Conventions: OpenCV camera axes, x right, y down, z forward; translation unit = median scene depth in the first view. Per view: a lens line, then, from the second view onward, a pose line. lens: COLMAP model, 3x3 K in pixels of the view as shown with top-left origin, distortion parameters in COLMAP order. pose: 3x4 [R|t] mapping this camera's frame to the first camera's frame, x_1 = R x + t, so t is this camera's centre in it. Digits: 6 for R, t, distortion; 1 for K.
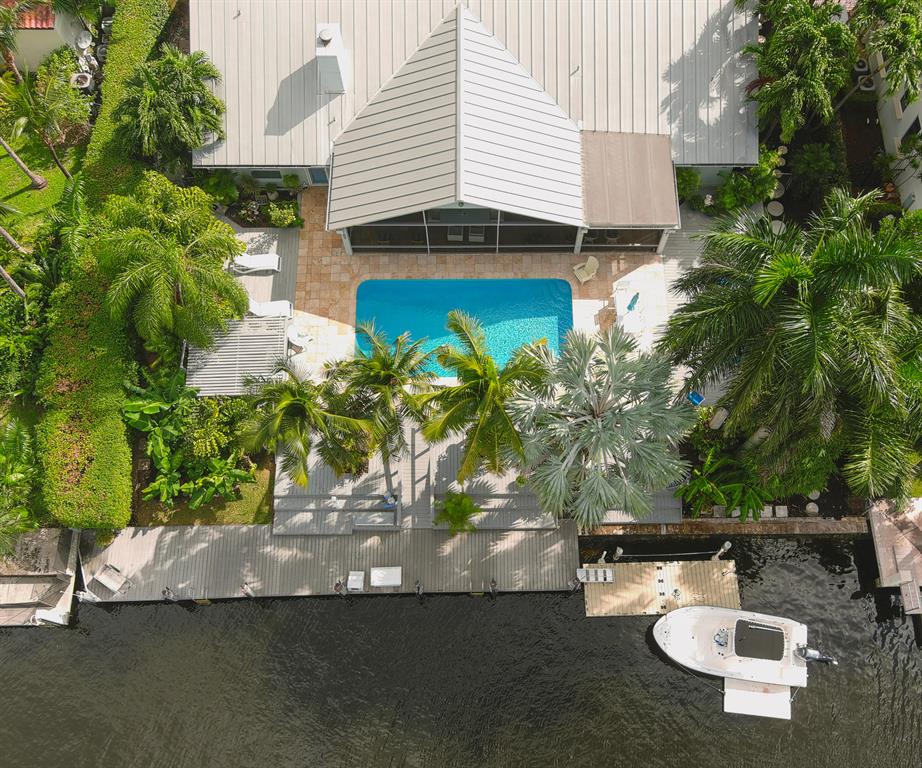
lens RADIAL K [[864.3, 0, 499.9], [0, 864.3, 399.3], [0, 0, 1]] dist [0.010846, -0.012184]
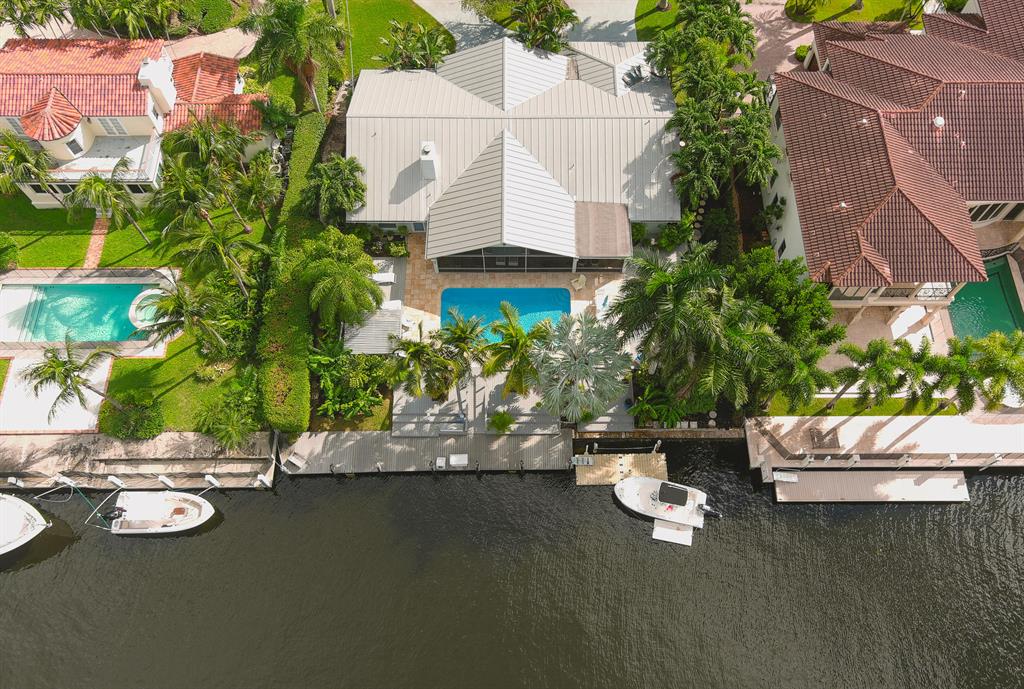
lens RADIAL K [[777.0, 0, 540.9], [0, 777.0, 345.2], [0, 0, 1]] dist [0.002718, 0.003778]
pose [[0.999987, 0.002831, 0.004167, 0.022104], [-0.002494, 0.996884, -0.078839, 0.096050], [-0.004377, 0.078827, 0.996879, -0.524306]]
